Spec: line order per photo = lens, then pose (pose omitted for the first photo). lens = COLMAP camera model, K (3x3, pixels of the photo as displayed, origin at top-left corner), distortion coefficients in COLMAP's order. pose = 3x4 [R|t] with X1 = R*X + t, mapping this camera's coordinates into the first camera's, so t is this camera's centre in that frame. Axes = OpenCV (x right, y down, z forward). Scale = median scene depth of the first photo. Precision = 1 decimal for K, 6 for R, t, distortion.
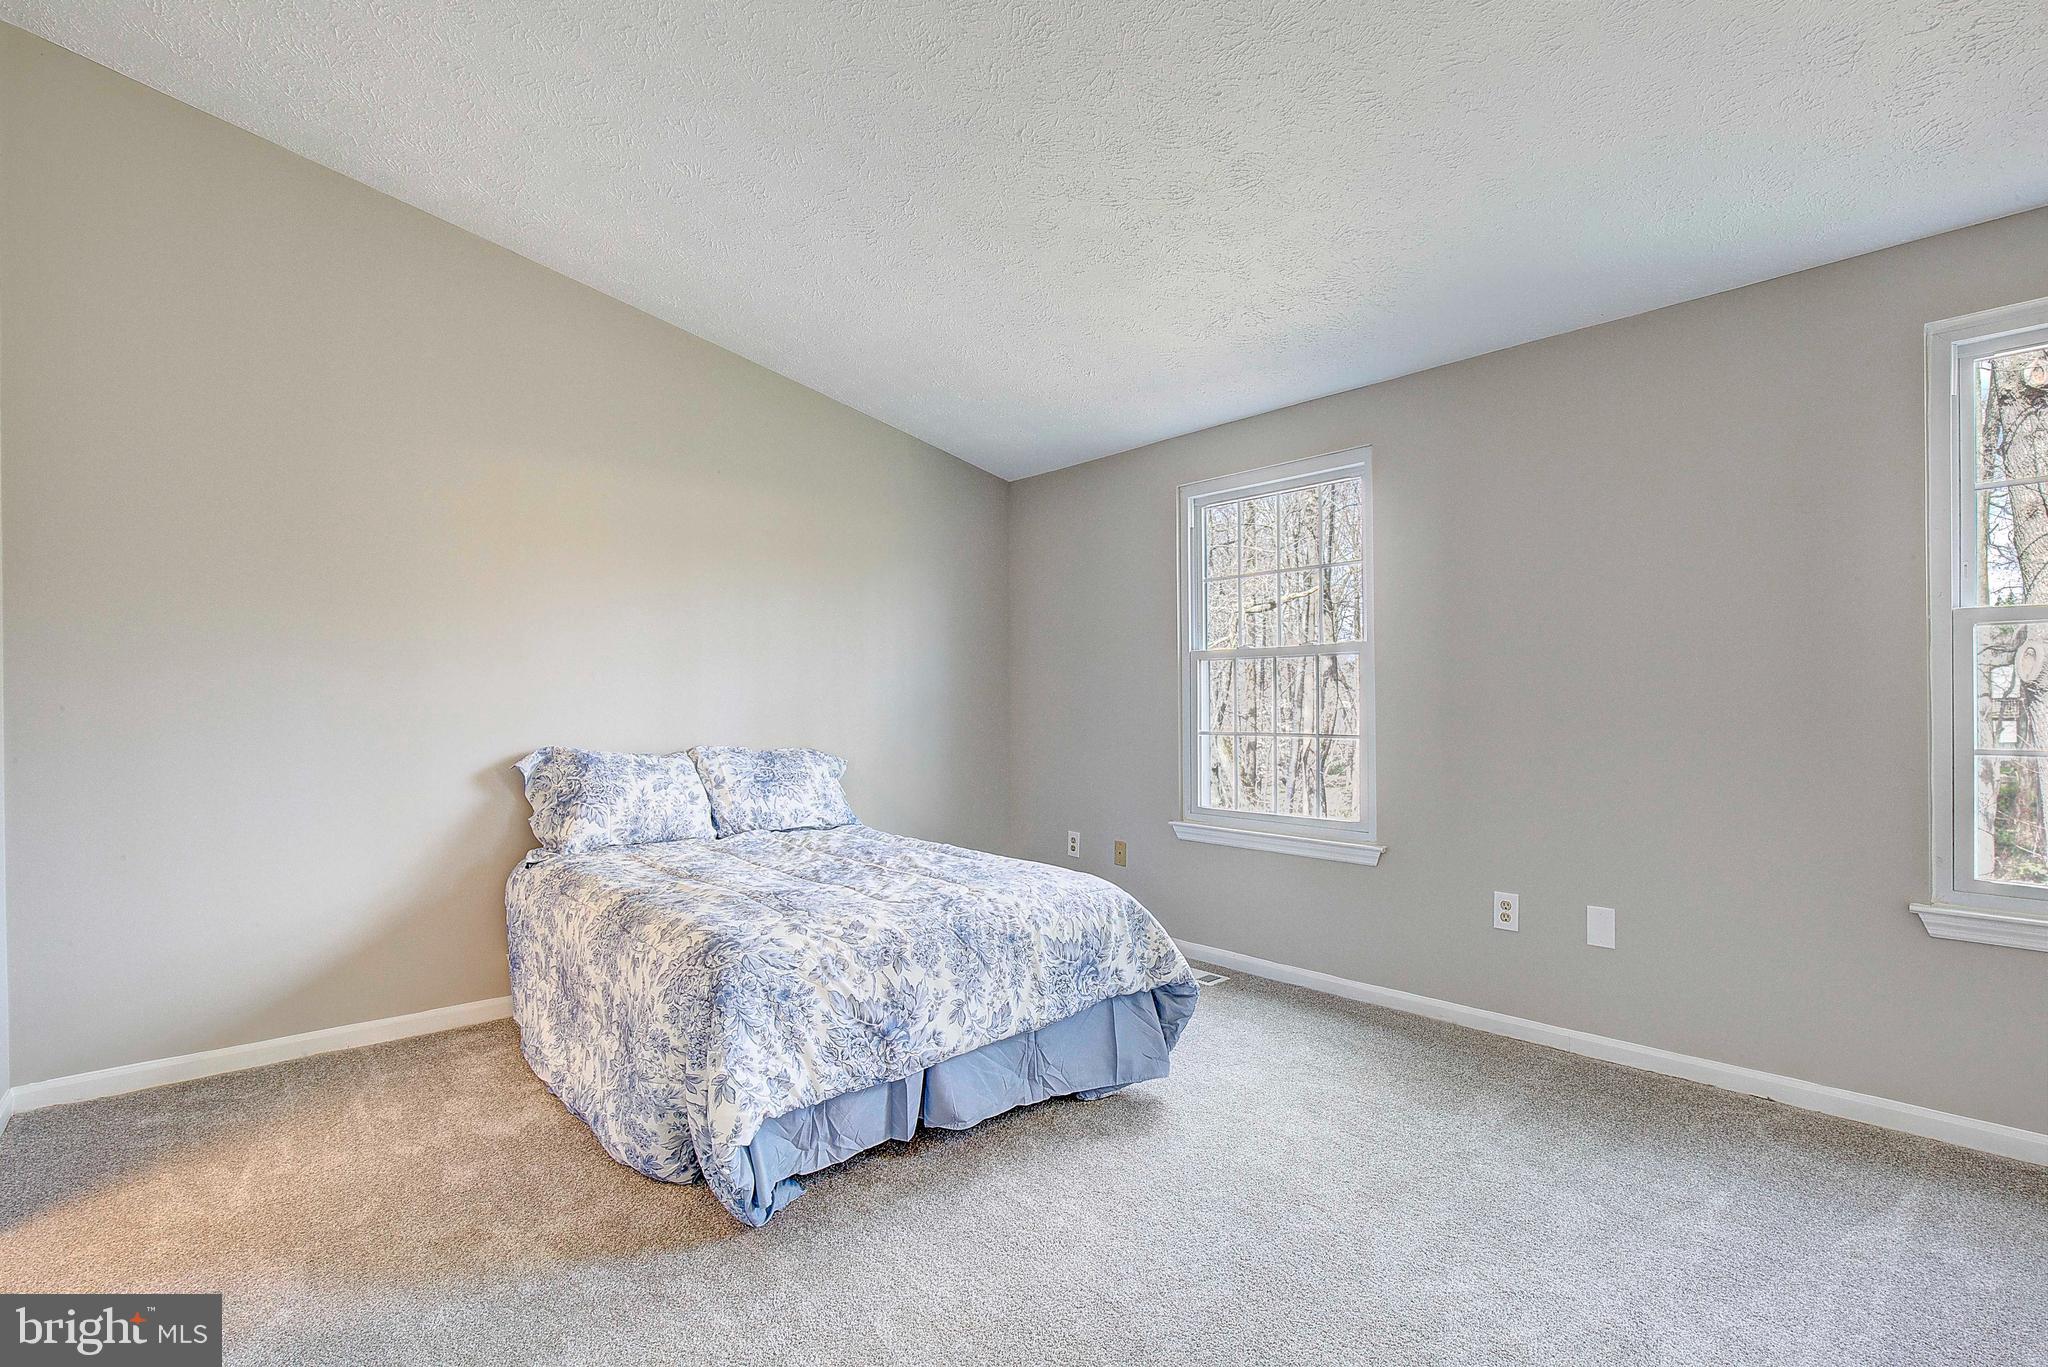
lens RADIAL K [[931.4, 0, 1033.9], [0, 931.4, 688.7], [0, 0, 1]] dist [-0.035665, 0.005379]
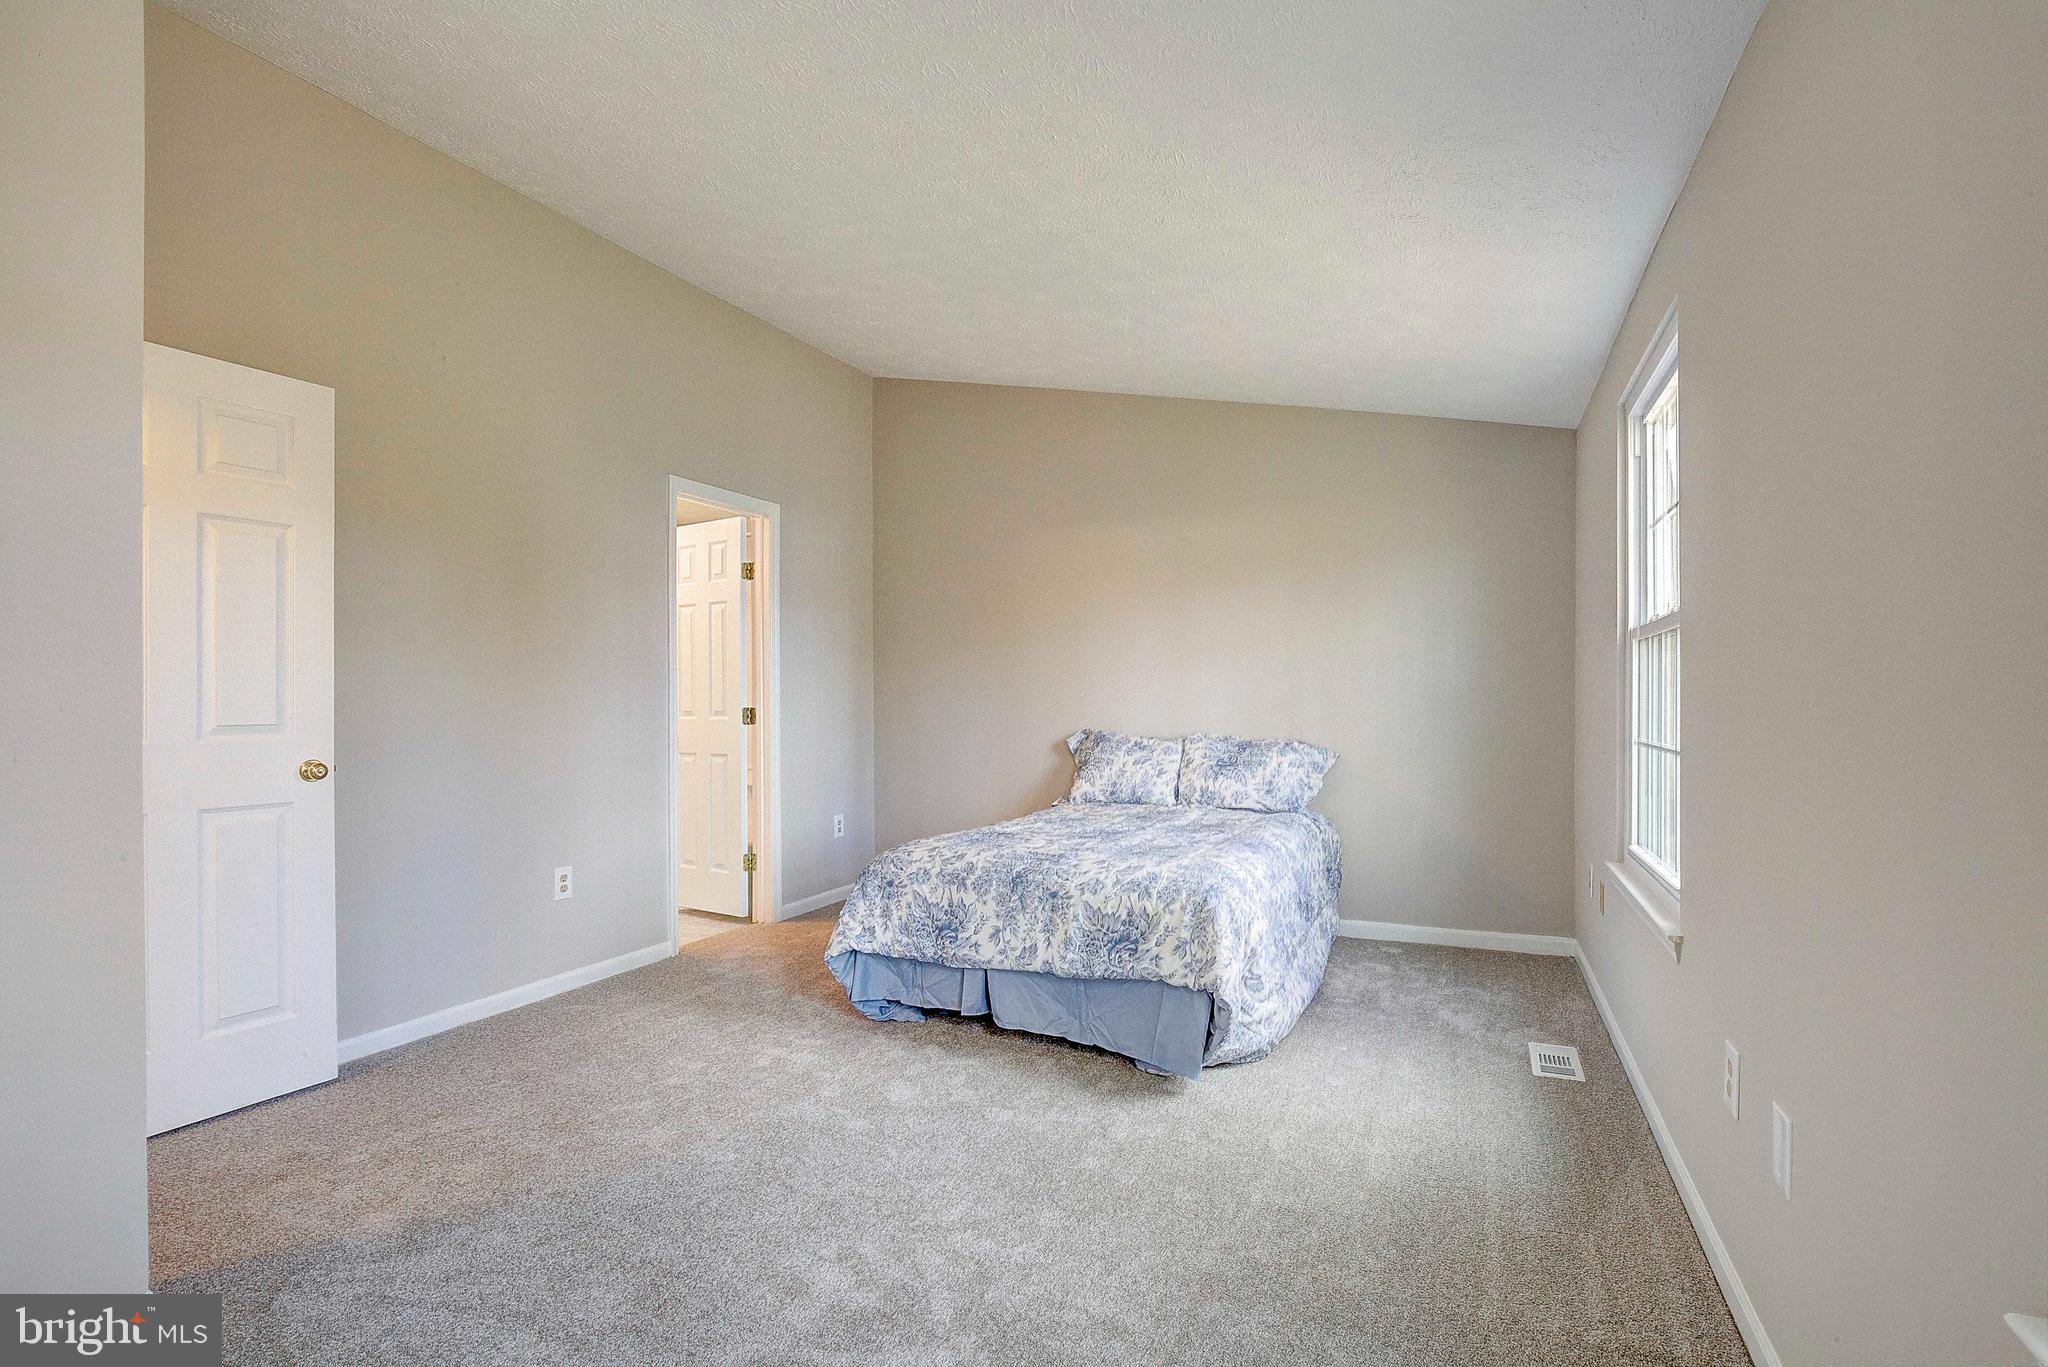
lens RADIAL K [[931.4, 0, 1033.9], [0, 931.4, 688.7], [0, 0, 1]] dist [-0.035665, 0.005379]
pose [[0.400657, -0.002561, -0.916225, 1.067786], [0.011744, 0.999928, 0.002341, -0.002472], [0.916153, -0.011698, 0.400658, 0.492055]]
